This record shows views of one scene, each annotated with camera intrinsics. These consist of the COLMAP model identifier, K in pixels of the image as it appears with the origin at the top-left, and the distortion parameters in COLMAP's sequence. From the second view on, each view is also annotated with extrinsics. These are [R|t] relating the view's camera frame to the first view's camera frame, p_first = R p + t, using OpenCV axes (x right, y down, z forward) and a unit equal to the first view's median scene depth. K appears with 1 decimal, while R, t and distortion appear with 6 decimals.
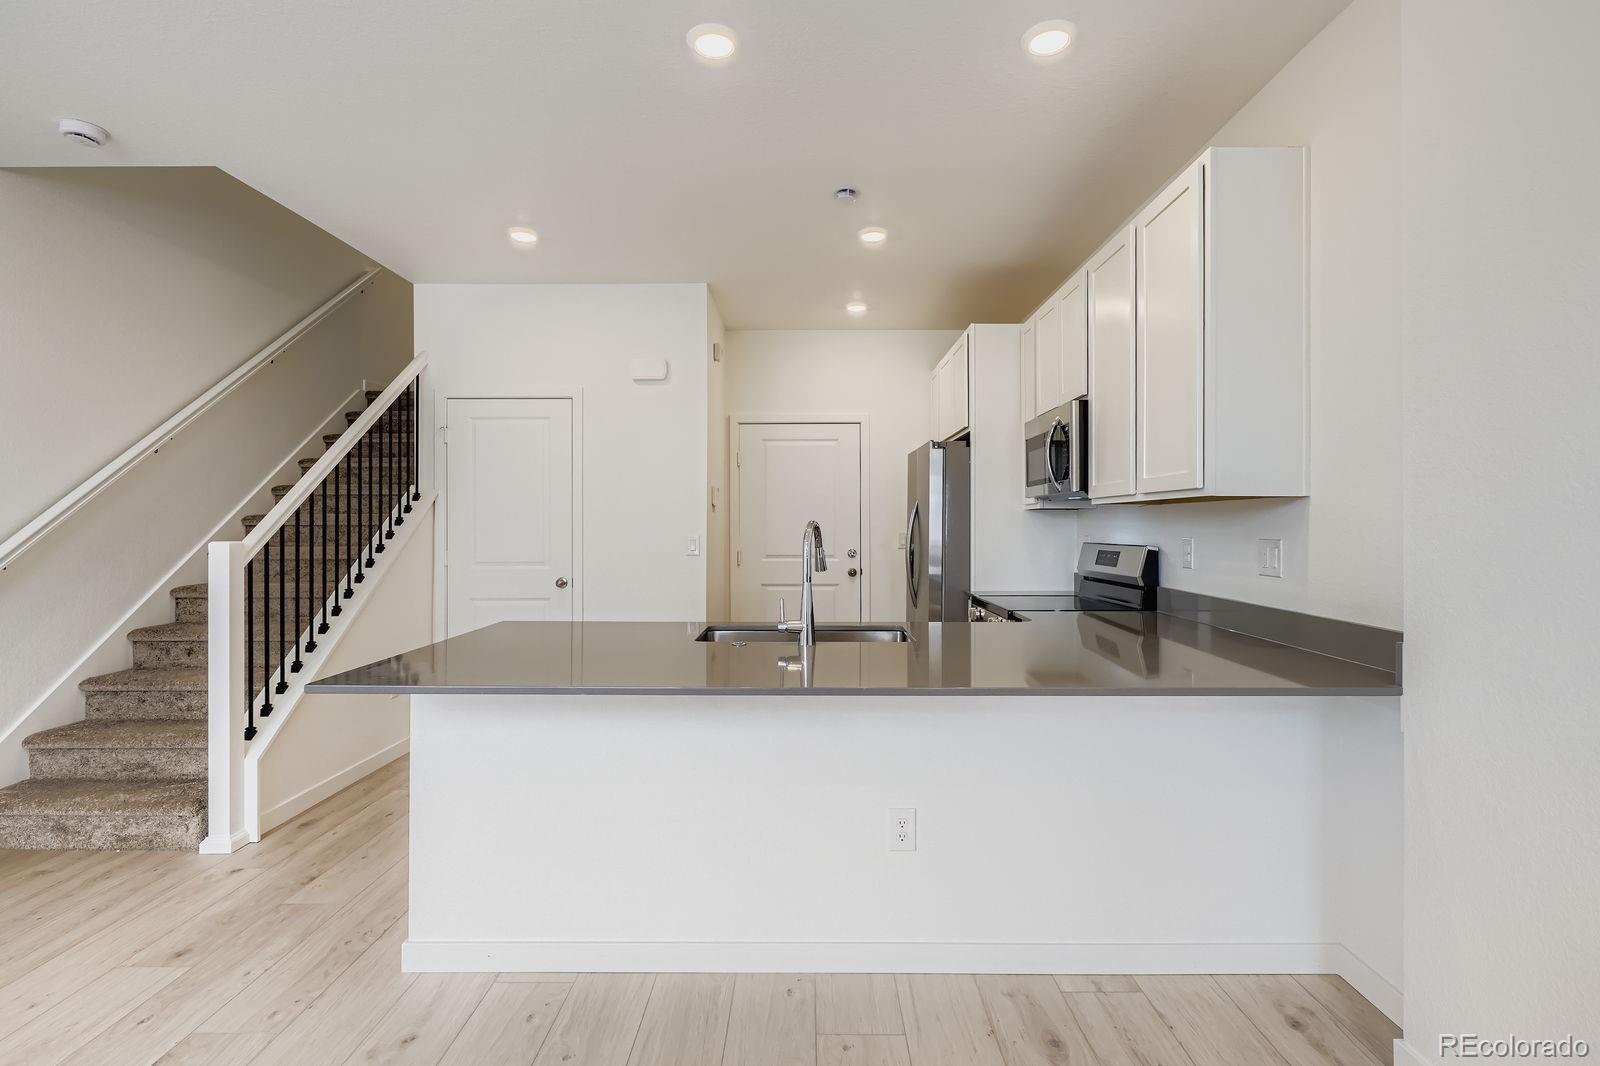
lens RADIAL K [[789.5, 0, 795.9], [0, 789.5, 513.9], [0, 0, 1]] dist [0.003057, 0.000093]
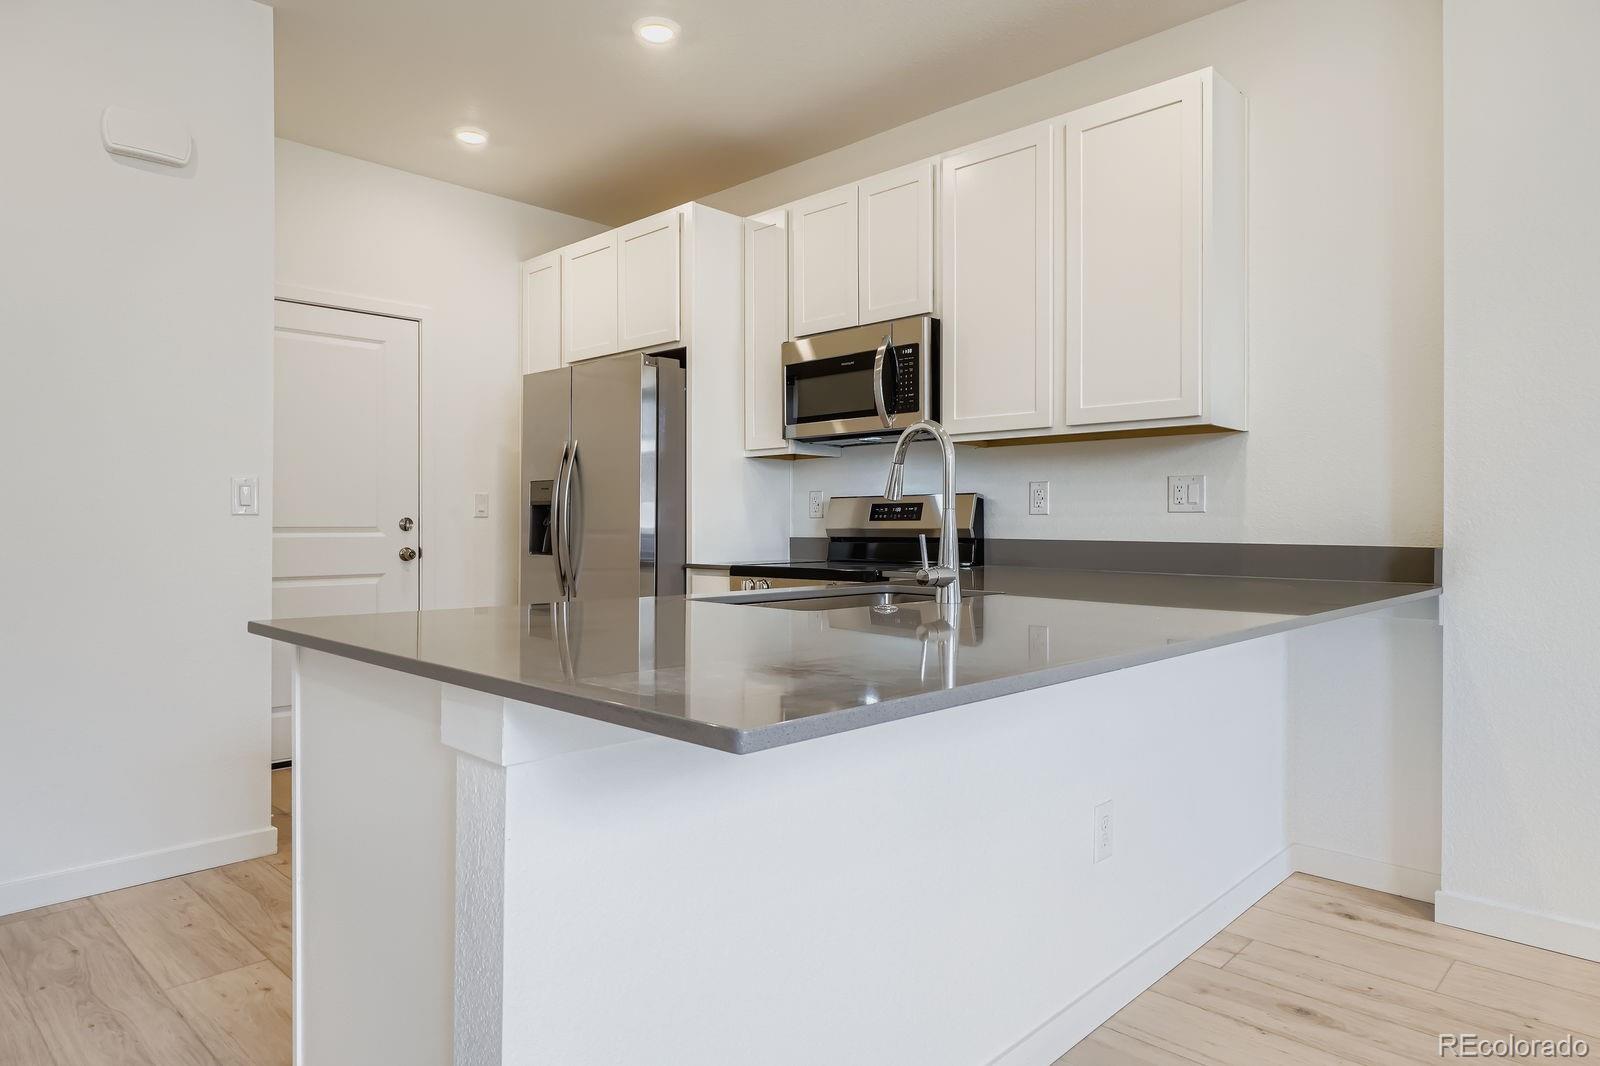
lens RADIAL K [[996.8, 0, 801.0], [0, 996.8, 513.6], [0, 0, 1]] dist [-0.003487, 0.000679]
pose [[0.678527, 0.007287, 0.734539, -0.512722], [-0.009386, 0.999955, -0.001250, 0.066924], [-0.734515, -0.006046, 0.678565, 0.381490]]
